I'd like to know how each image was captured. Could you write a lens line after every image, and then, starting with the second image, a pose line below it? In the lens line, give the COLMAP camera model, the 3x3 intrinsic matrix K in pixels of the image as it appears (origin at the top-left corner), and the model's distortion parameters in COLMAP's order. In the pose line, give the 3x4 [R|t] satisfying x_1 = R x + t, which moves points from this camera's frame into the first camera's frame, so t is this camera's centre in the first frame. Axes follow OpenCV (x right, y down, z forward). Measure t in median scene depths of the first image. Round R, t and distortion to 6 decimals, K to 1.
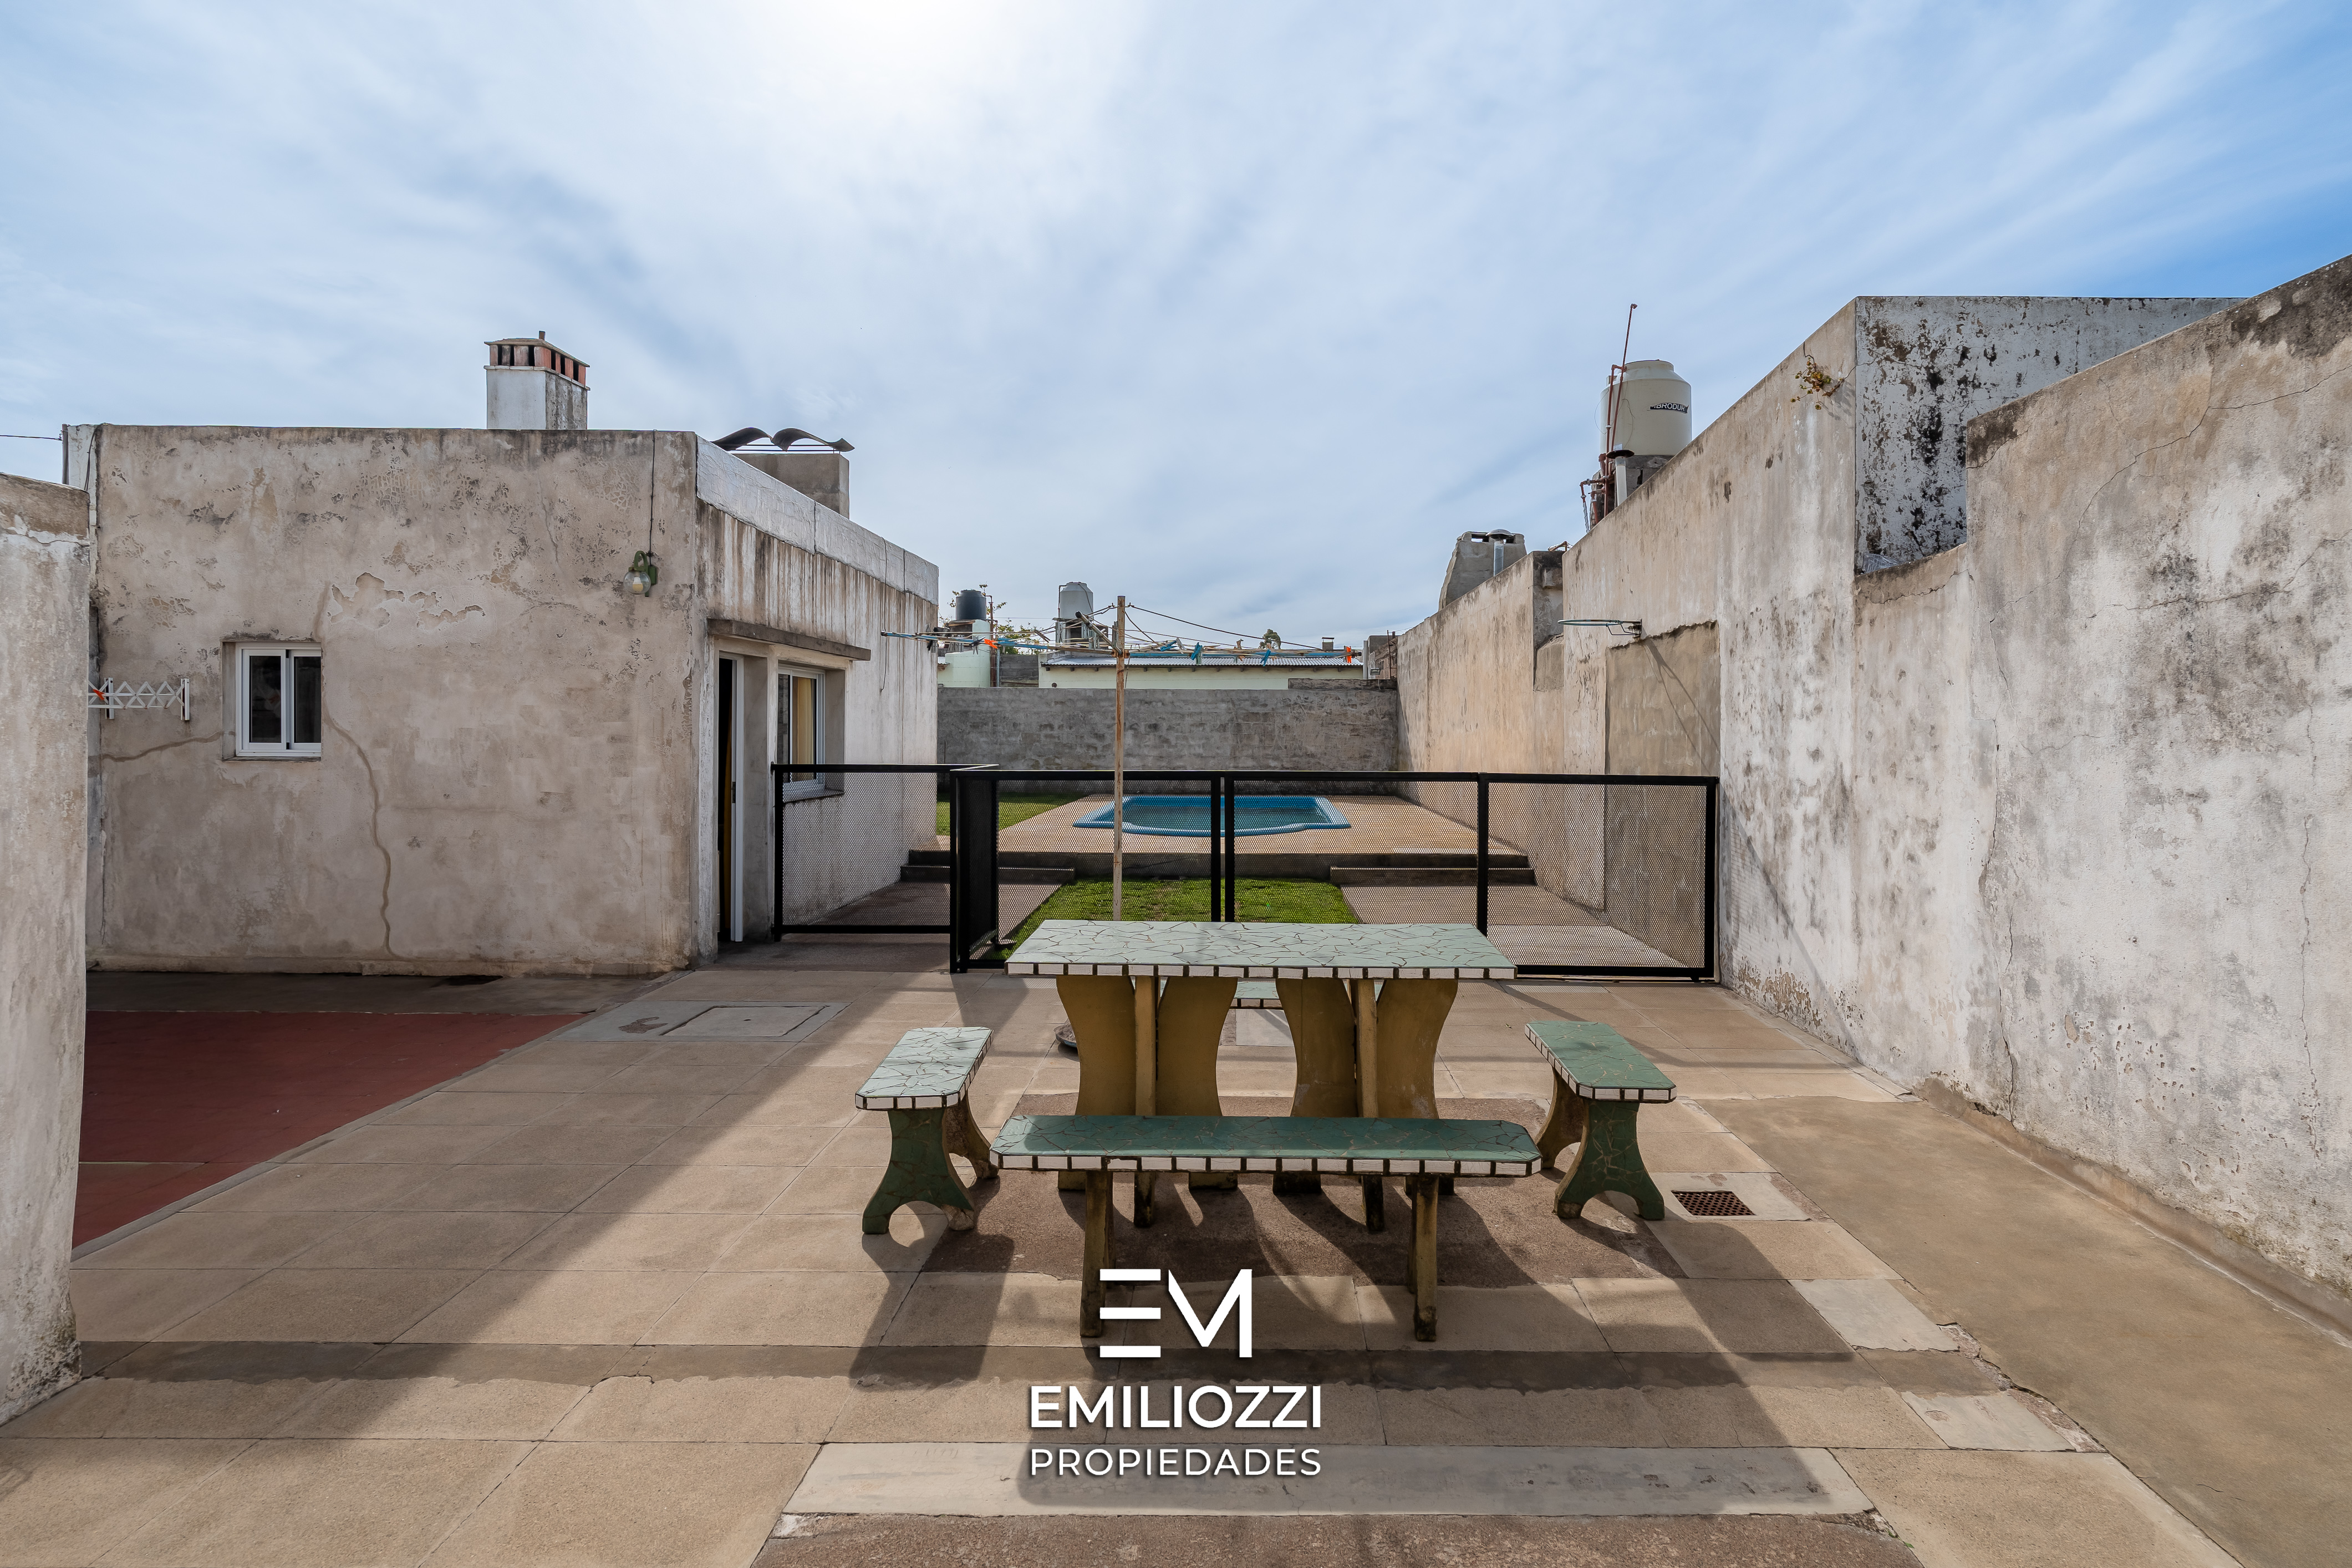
lens RADIAL K [[1245.3, 0, 1259.1], [0, 1245.3, 747.4], [0, 0, 1]] dist [-0.001053, -0.000368]
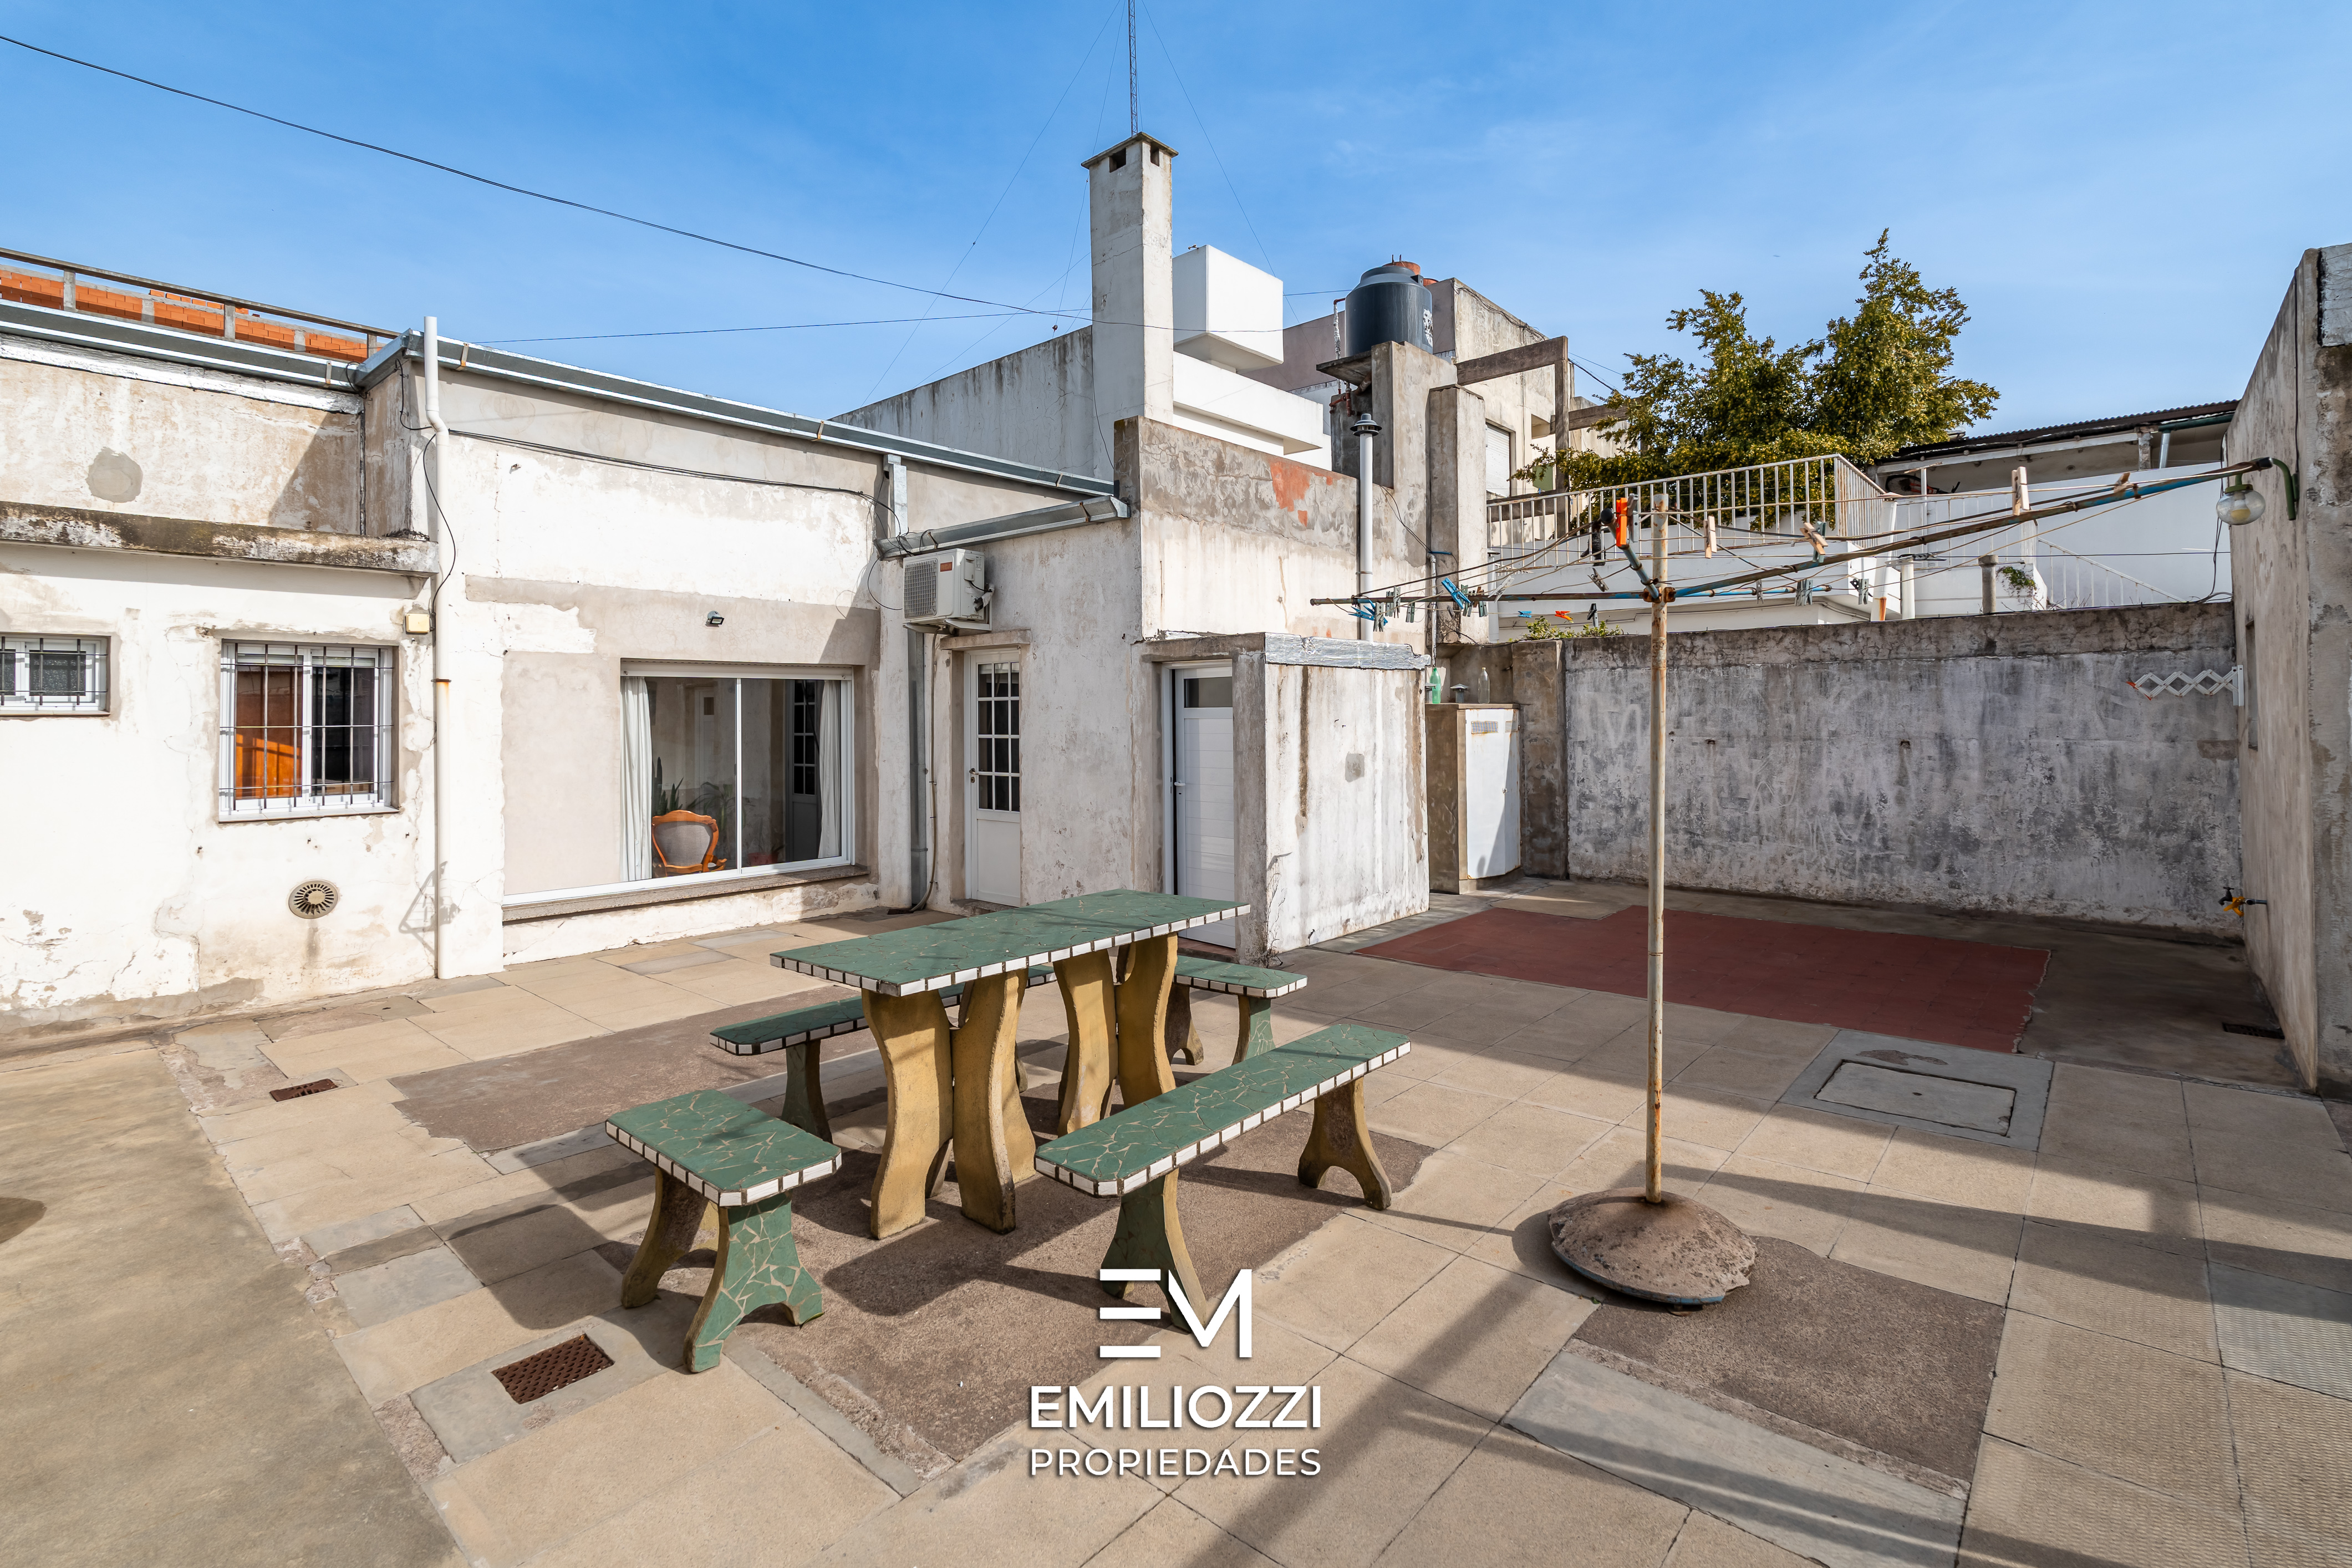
lens RADIAL K [[1063.1, 0, 1209.3], [0, 1063.1, 690.7], [0, 0, 1]] dist [-0.009378, 0.002960]
pose [[-0.658813, -0.015315, -0.752151, 0.305724], [-0.003884, 0.999849, -0.016957, -0.015894], [0.752297, -0.008249, -0.658773, 0.889454]]
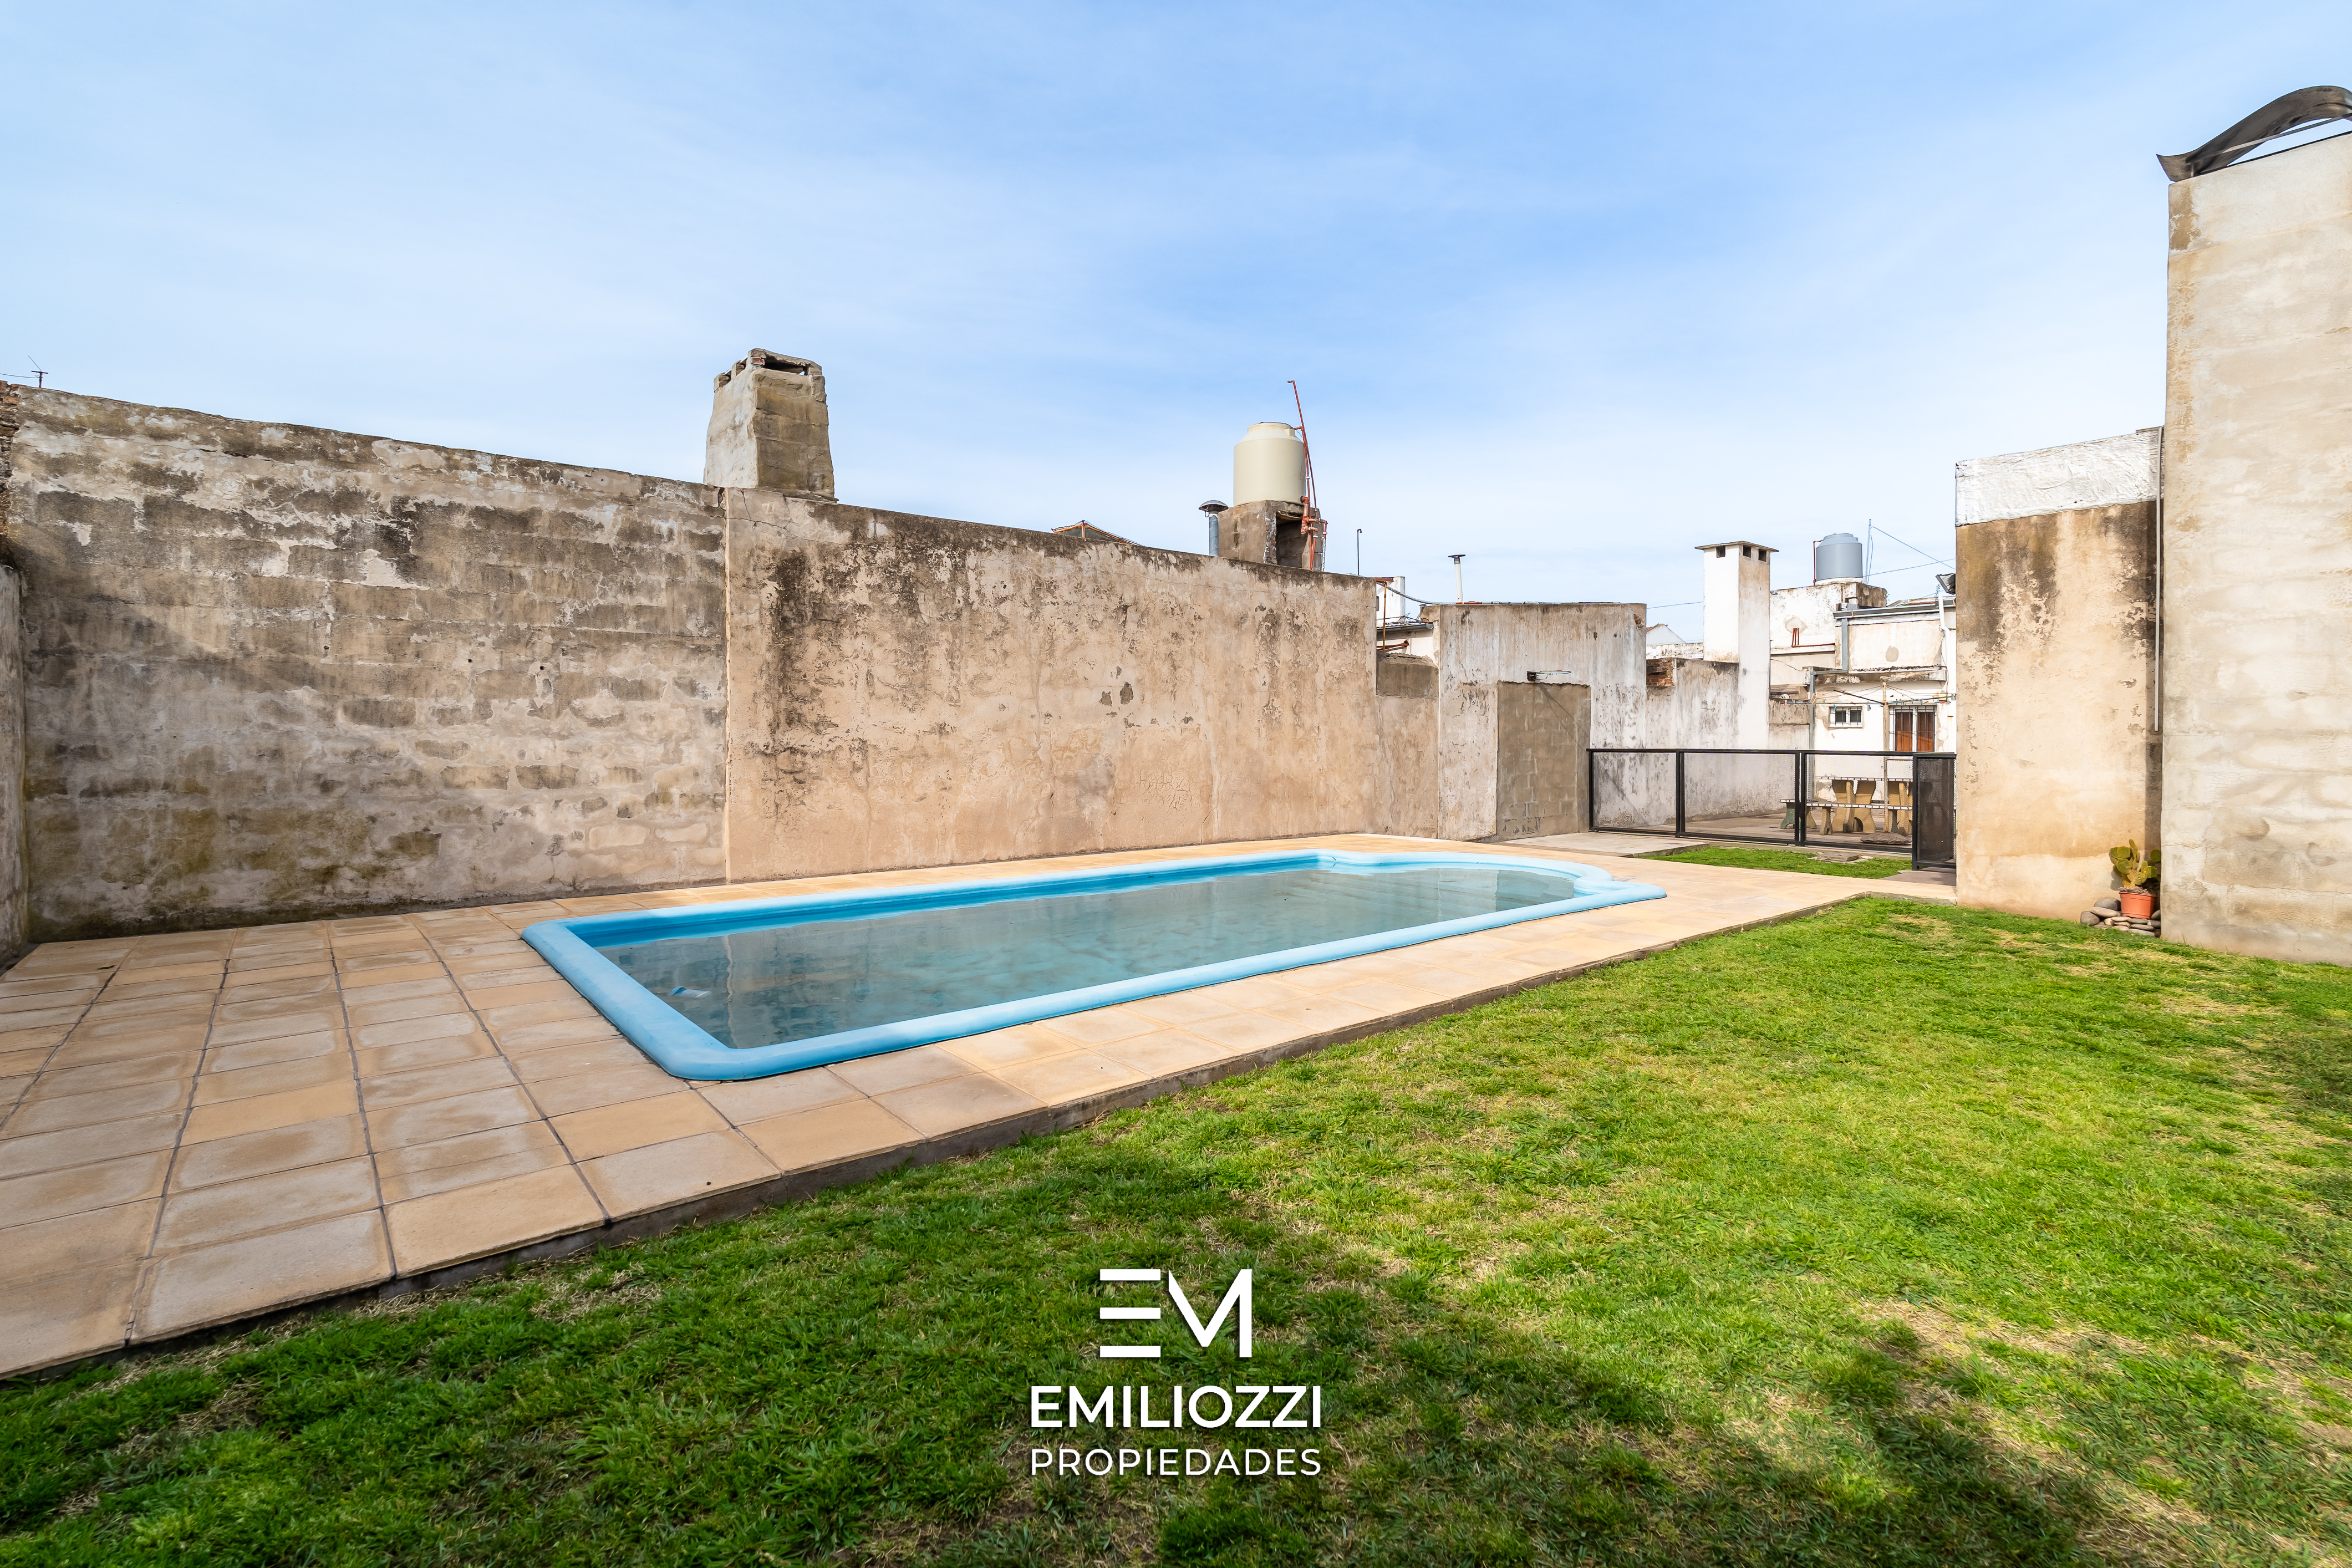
lens RADIAL K [[1063.1, 0, 1177.0], [0, 1063.1, 735.8], [0, 0, 1]] dist [-0.009378, 0.002960]
pose [[-0.624474, -0.008442, 0.781000, -0.722979], [0.003991, 0.999894, 0.013999, -0.032623], [-0.781036, 0.011859, -0.624374, 2.805714]]
